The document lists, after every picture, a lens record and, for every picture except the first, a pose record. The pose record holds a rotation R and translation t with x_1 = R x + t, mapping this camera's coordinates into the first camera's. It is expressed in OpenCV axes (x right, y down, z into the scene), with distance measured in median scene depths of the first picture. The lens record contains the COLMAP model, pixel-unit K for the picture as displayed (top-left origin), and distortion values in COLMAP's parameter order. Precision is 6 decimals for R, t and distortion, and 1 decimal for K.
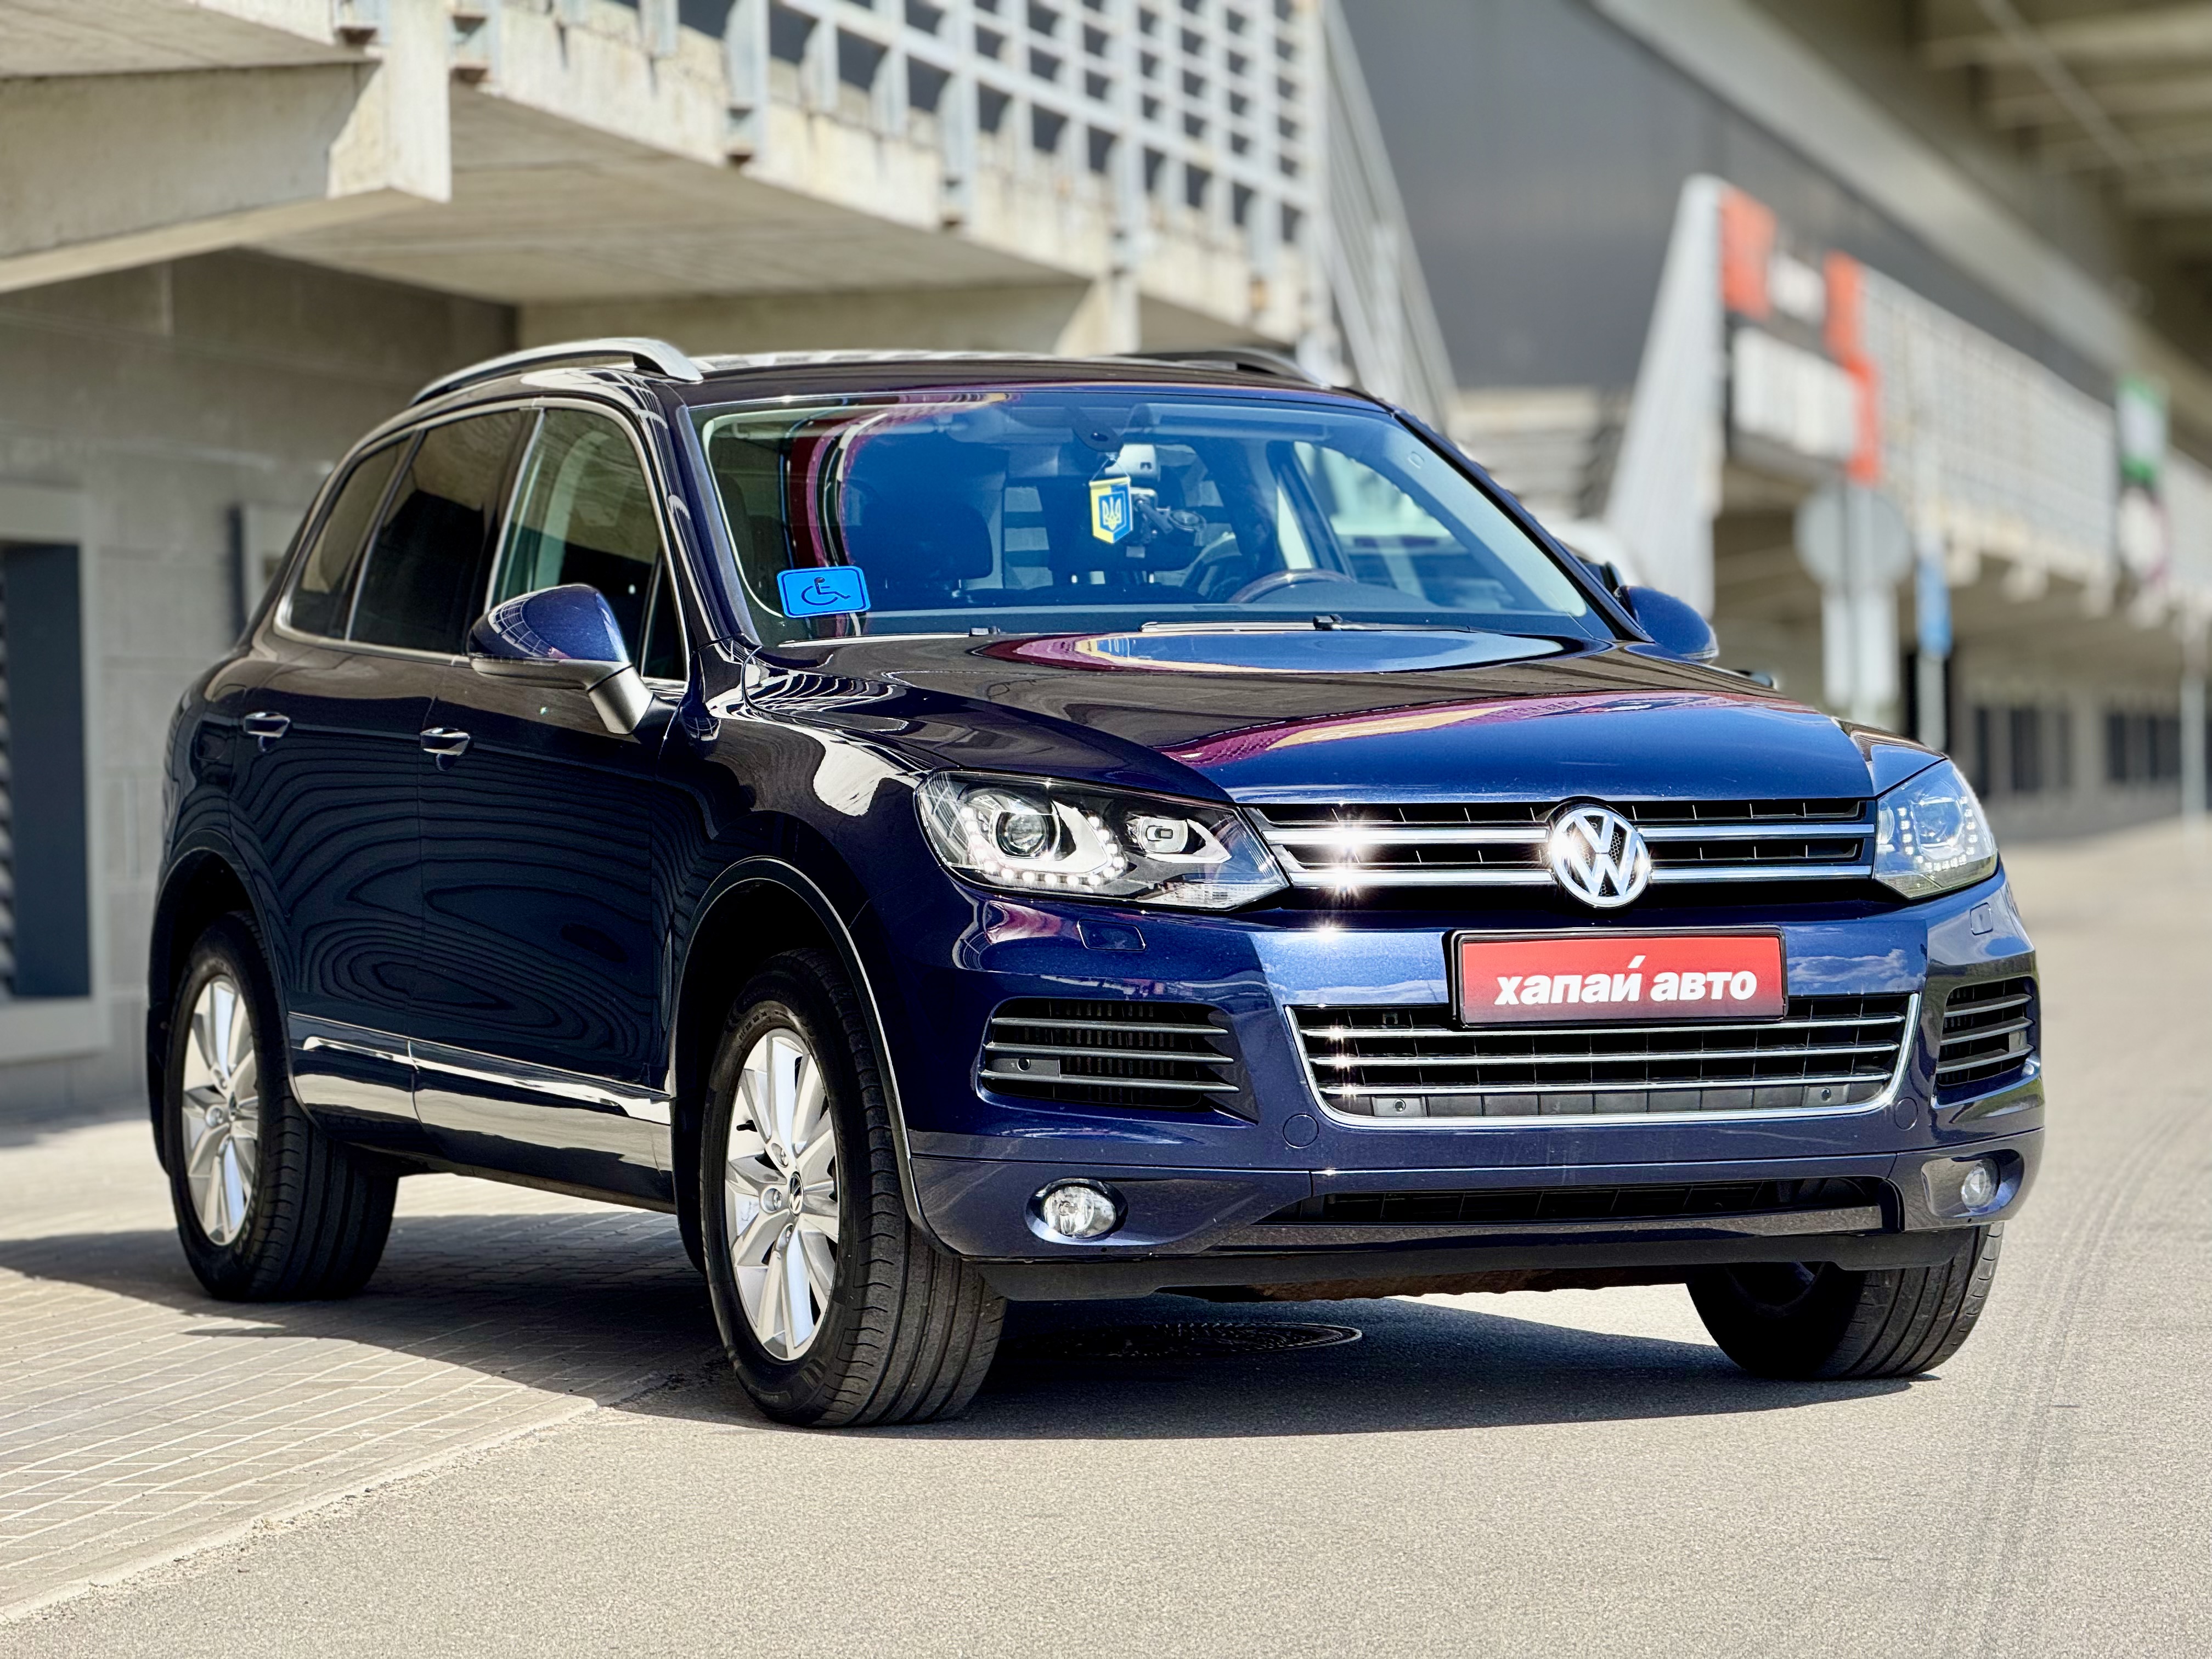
lens RADIAL K [[7788.8, 0, 1106.0], [0, 7788.8, 829.5], [0, 0, 1]] dist [0.011581, 0.665984]
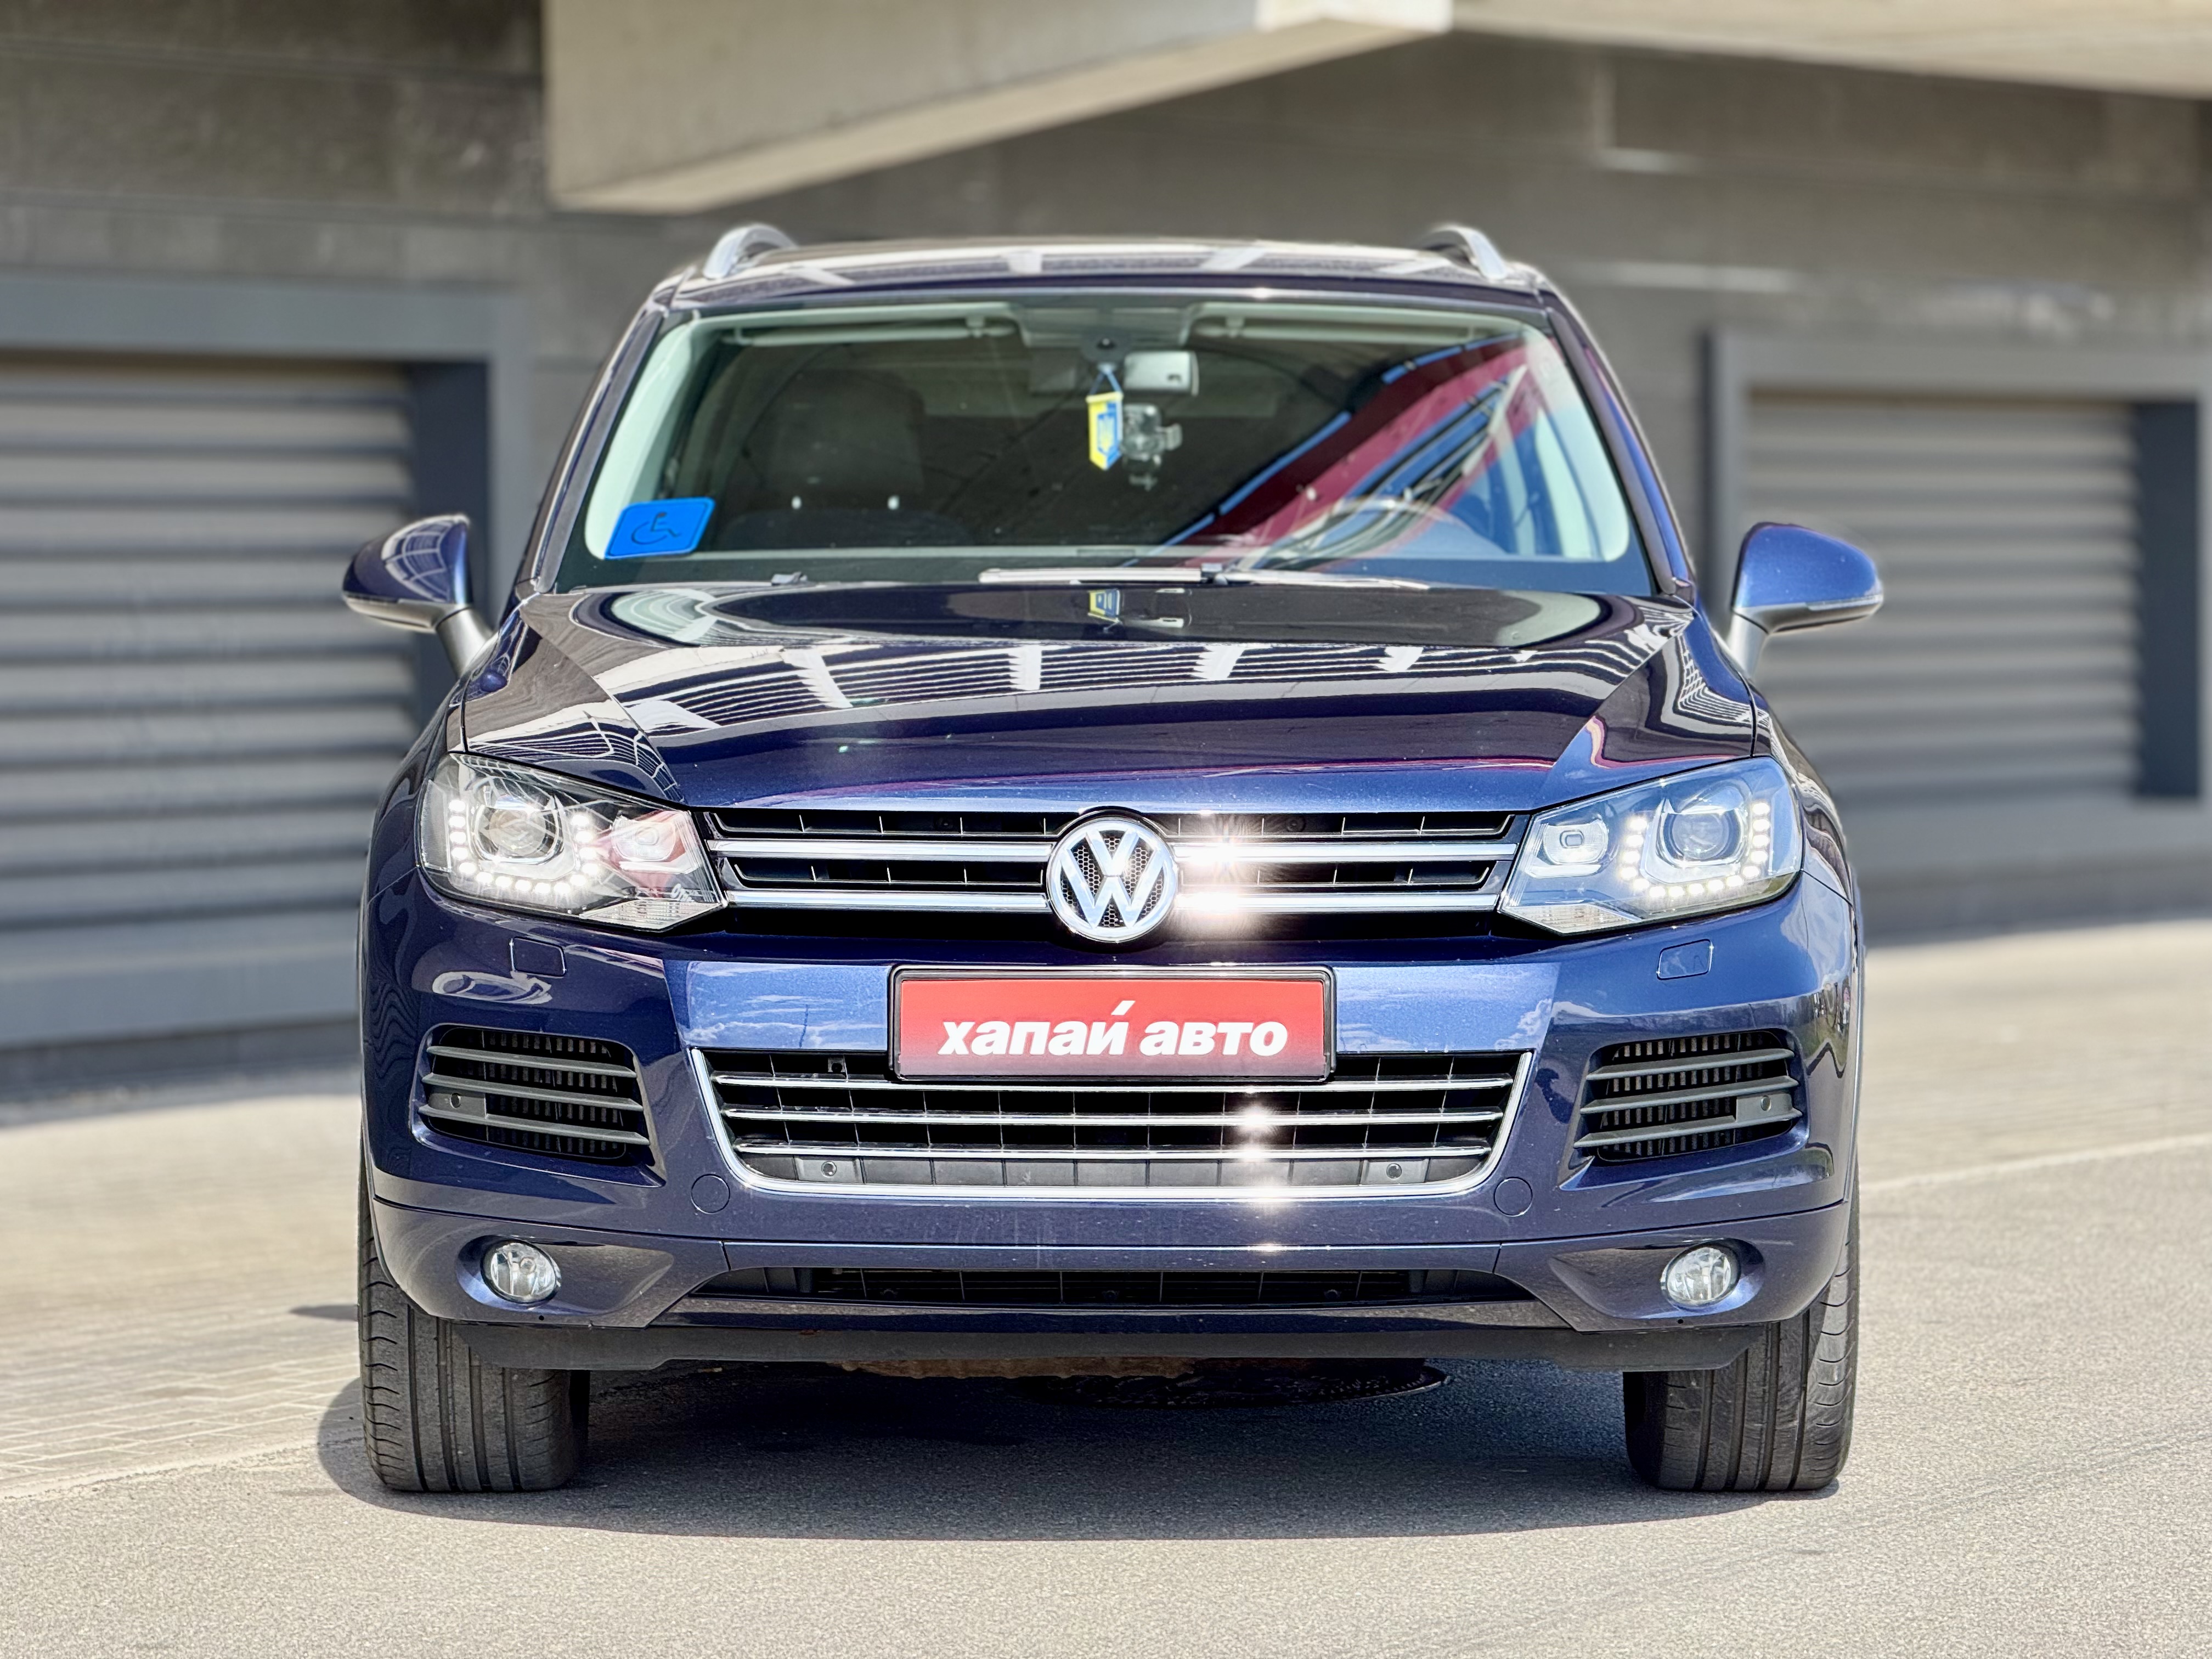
lens RADIAL K [[7788.8, 0, 1106.0], [0, 7788.8, 829.5], [0, 0, 1]] dist [0.011581, 0.665984]
pose [[0.930563, 0.027902, -0.365067, 0.370823], [-0.015668, 0.999213, 0.036430, -0.032630], [0.365796, -0.028180, 0.930268, 0.218871]]
